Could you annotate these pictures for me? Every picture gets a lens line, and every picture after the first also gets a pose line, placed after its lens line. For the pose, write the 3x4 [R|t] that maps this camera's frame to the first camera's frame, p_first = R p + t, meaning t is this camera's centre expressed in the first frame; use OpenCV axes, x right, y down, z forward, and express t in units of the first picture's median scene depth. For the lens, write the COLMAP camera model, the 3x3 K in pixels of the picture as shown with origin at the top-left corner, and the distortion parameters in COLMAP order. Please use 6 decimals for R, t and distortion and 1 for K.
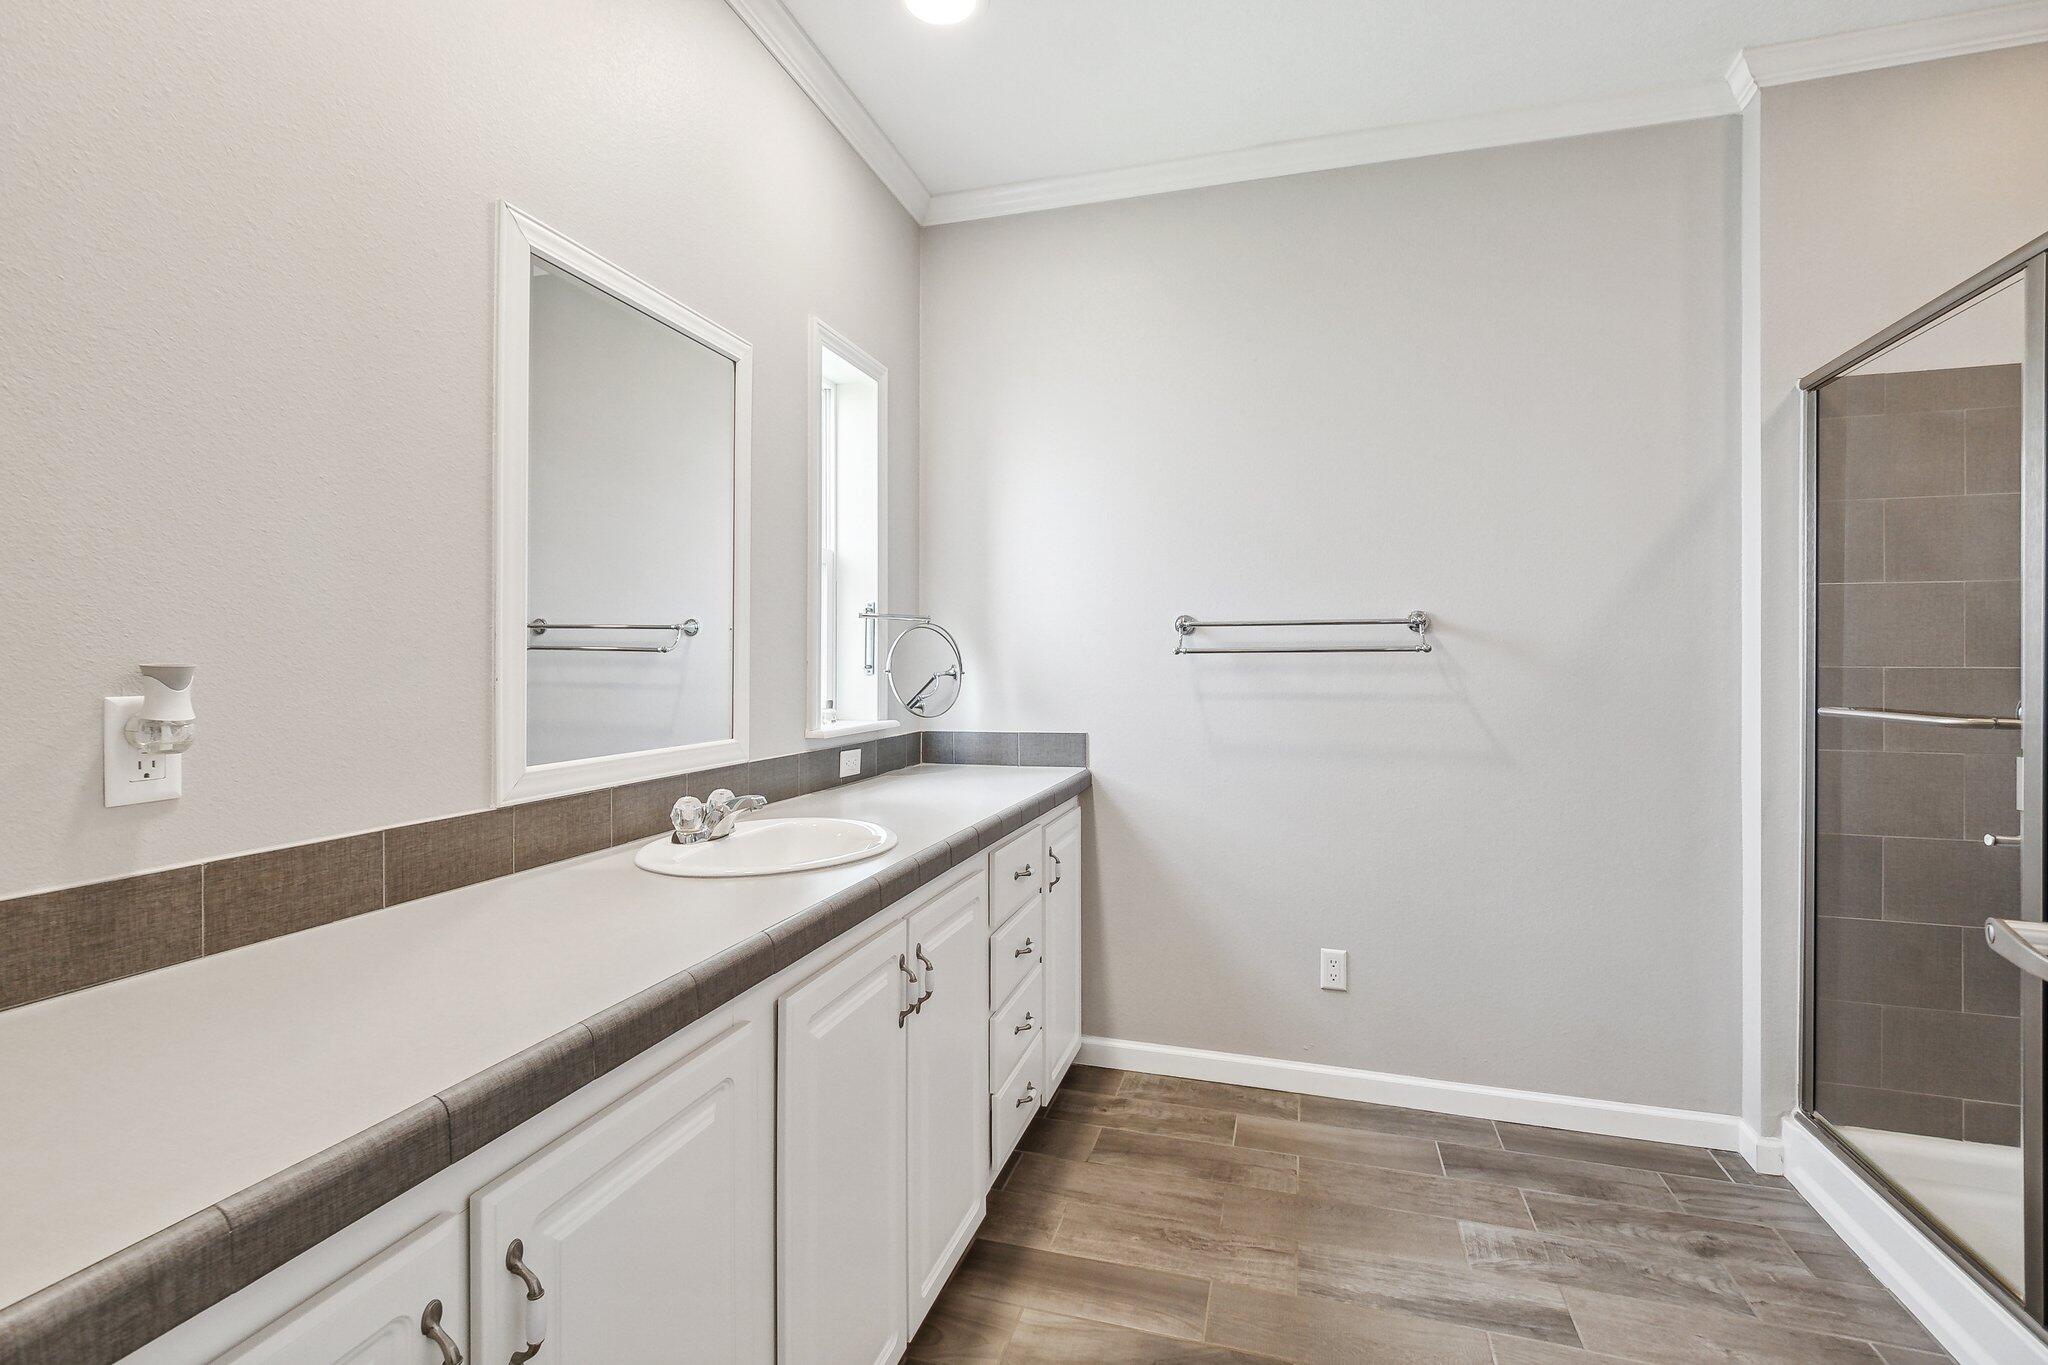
lens RADIAL K [[930.7, 0, 1012.6], [0, 930.7, 675.1], [0, 0, 1]] dist [-0.005542, 0.004127]
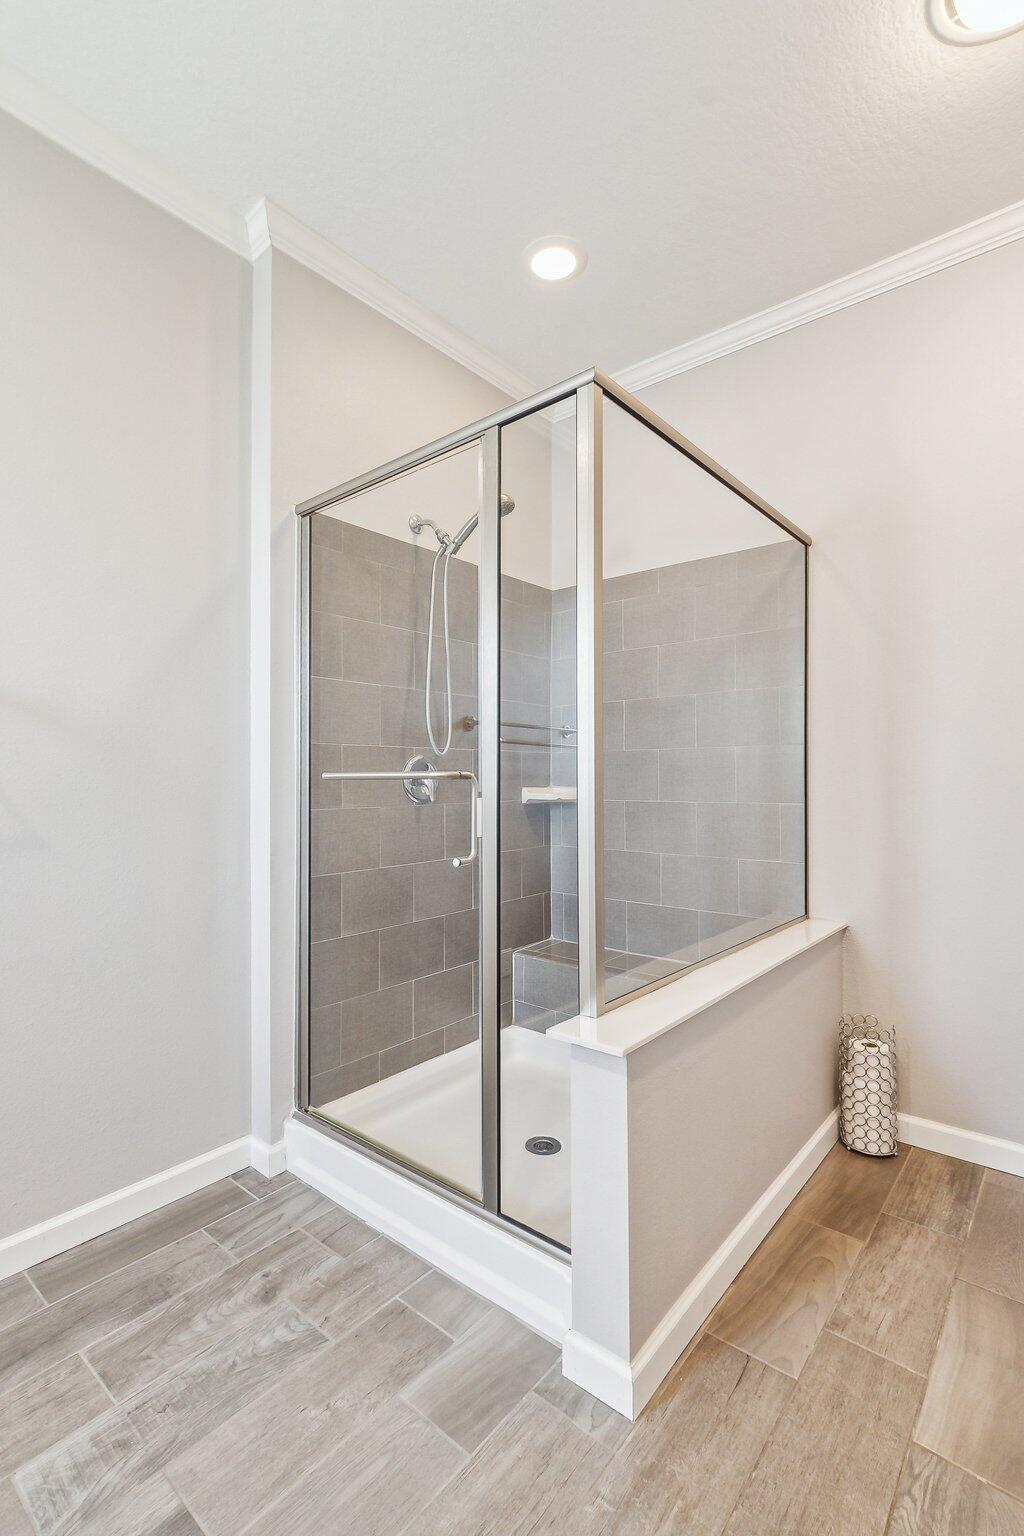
lens RADIAL K [[698.0, 0, 497.6], [0, 698.0, 769.7], [0, 0, 1]] dist [-0.005542, 0.004127]
pose [[0.386171, 0.006575, 0.922404, 0.114826], [0.012440, 0.999847, -0.012335, 0.043393], [-0.922343, 0.016238, 0.386030, 0.422595]]
